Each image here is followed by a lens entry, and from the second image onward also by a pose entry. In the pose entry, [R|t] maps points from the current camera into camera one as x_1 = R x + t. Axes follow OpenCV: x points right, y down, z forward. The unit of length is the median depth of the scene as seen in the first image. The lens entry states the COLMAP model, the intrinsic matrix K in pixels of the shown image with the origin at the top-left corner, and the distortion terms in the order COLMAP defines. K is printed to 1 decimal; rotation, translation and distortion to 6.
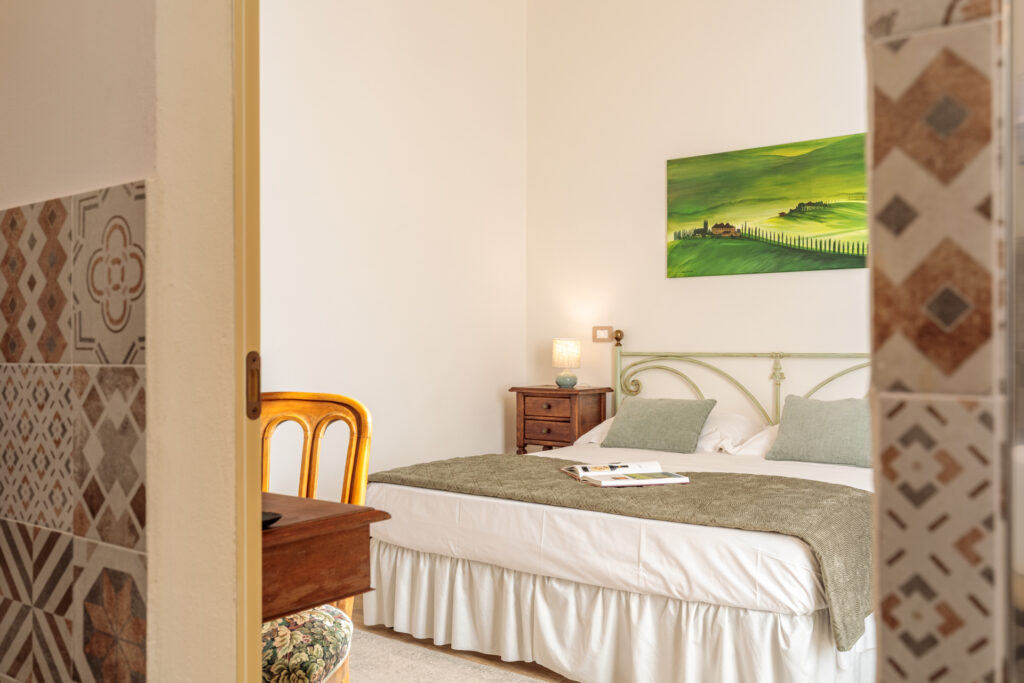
lens RADIAL K [[876.7, 0, 514.2], [0, 876.7, 339.2], [0, 0, 1]] dist [-0.003835, 0.013453]
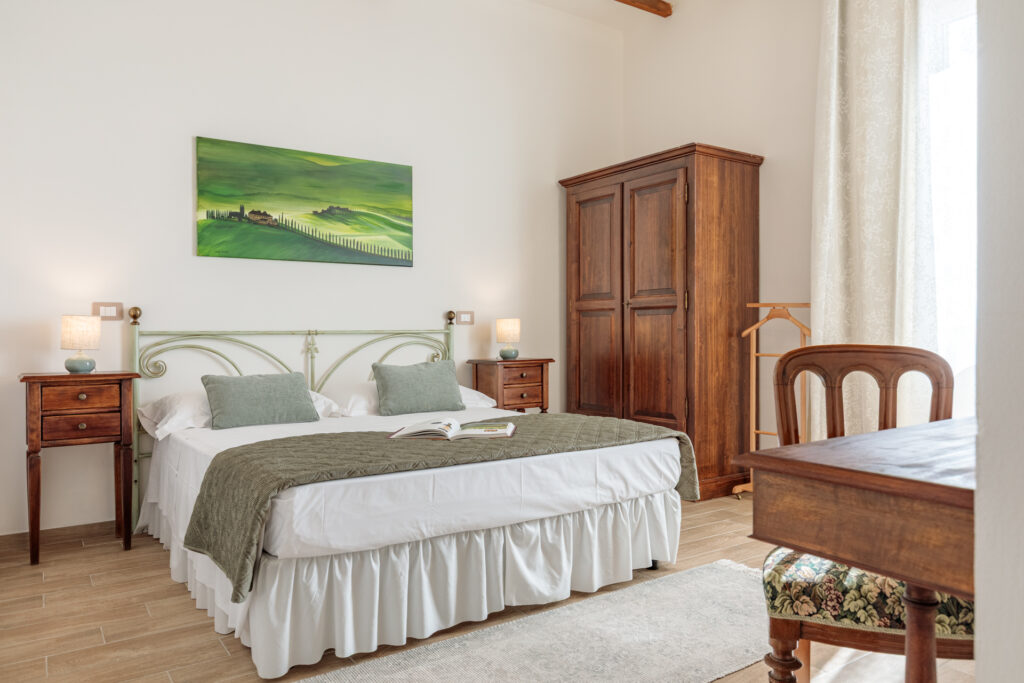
lens RADIAL K [[711.1, 0, 494.9], [0, 711.1, 327.7], [0, 0, 1]] dist [-0.003671, -0.000024]
pose [[0.332696, 0.007235, 0.943006, -0.511709], [0.001485, 0.999965, -0.008195, 0.020062], [-0.943033, 0.004126, 0.332674, 0.456011]]
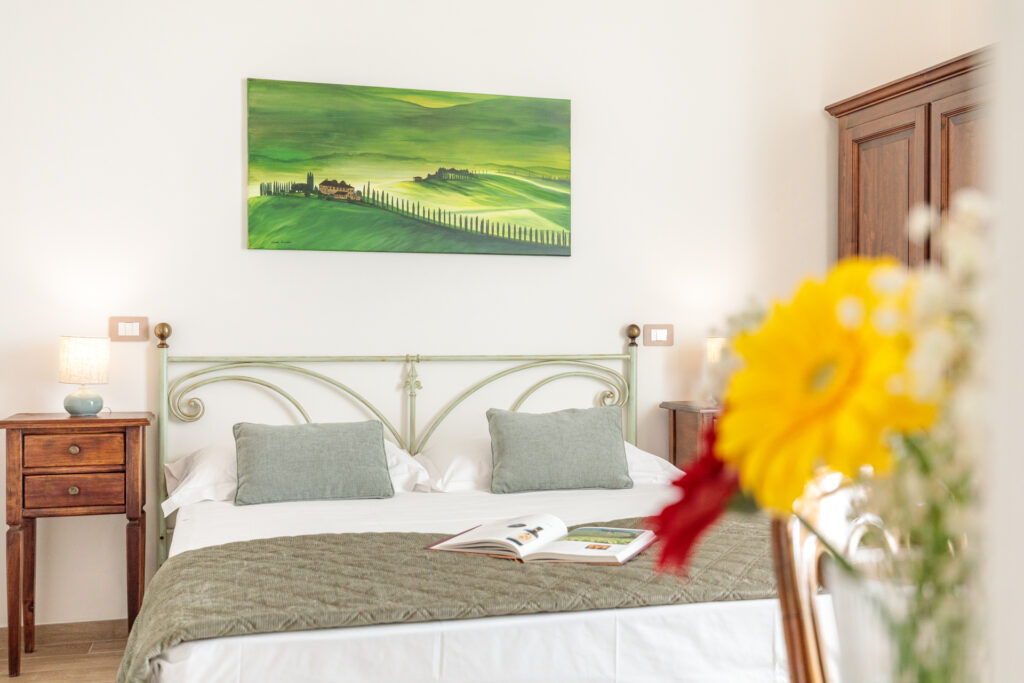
lens RADIAL K [[997.0, 0, 492.6], [0, 997.0, 335.8], [0, 0, 1]] dist [-0.000707, 0.000000]
pose [[0.614722, 0.003393, 0.788737, -0.356841], [-0.005074, 0.999987, -0.000347, -0.002110], [-0.788728, -0.003789, 0.614731, 0.397275]]
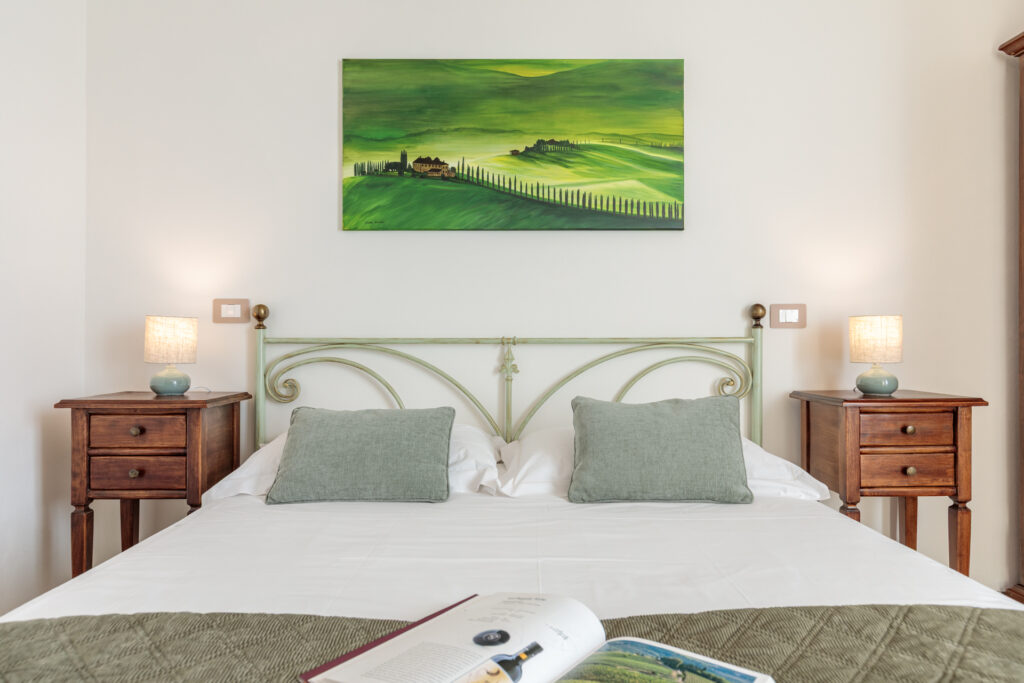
lens RADIAL K [[625.1, 0, 510.4], [0, 625.1, 336.7], [0, 0, 1]] dist [0.008180, -0.008485]
pose [[0.793156, 0.005935, 0.608990, -0.021412], [-0.004432, 0.999982, -0.003973, 0.016806], [-0.609002, 0.000452, 0.793168, 0.578433]]
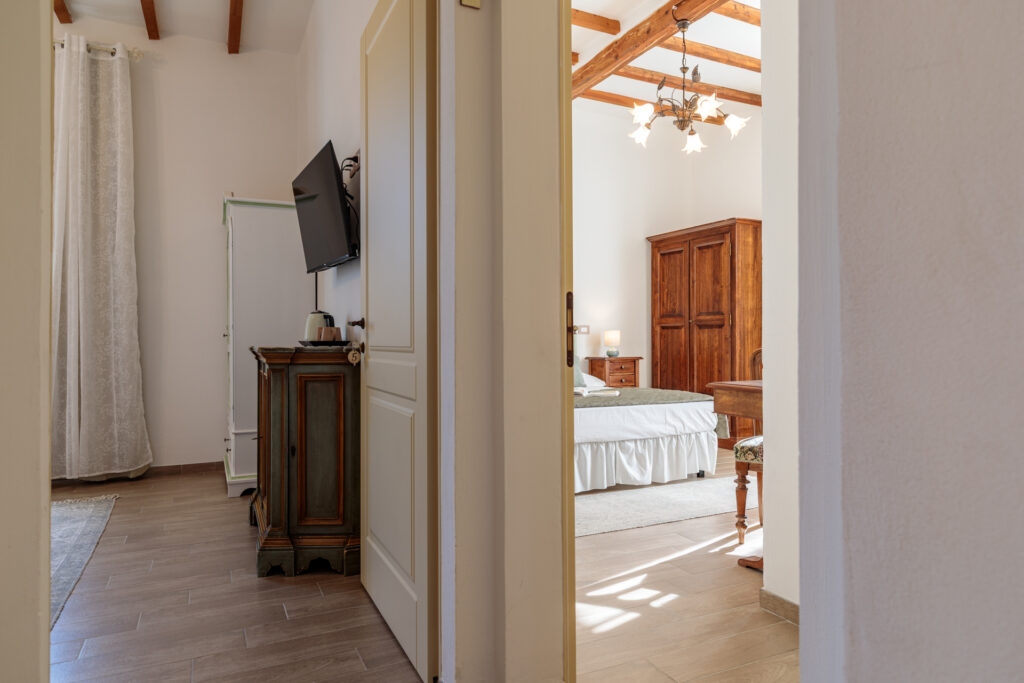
lens RADIAL K [[625.1, 0, 502.9], [0, 625.1, 320.1], [0, 0, 1]] dist [0.008180, -0.008485]
pose [[0.460160, 0.030698, 0.887305, -0.889315], [-0.005534, 0.999482, -0.031710, 0.020983], [-0.887819, 0.009681, 0.460091, 0.354287]]
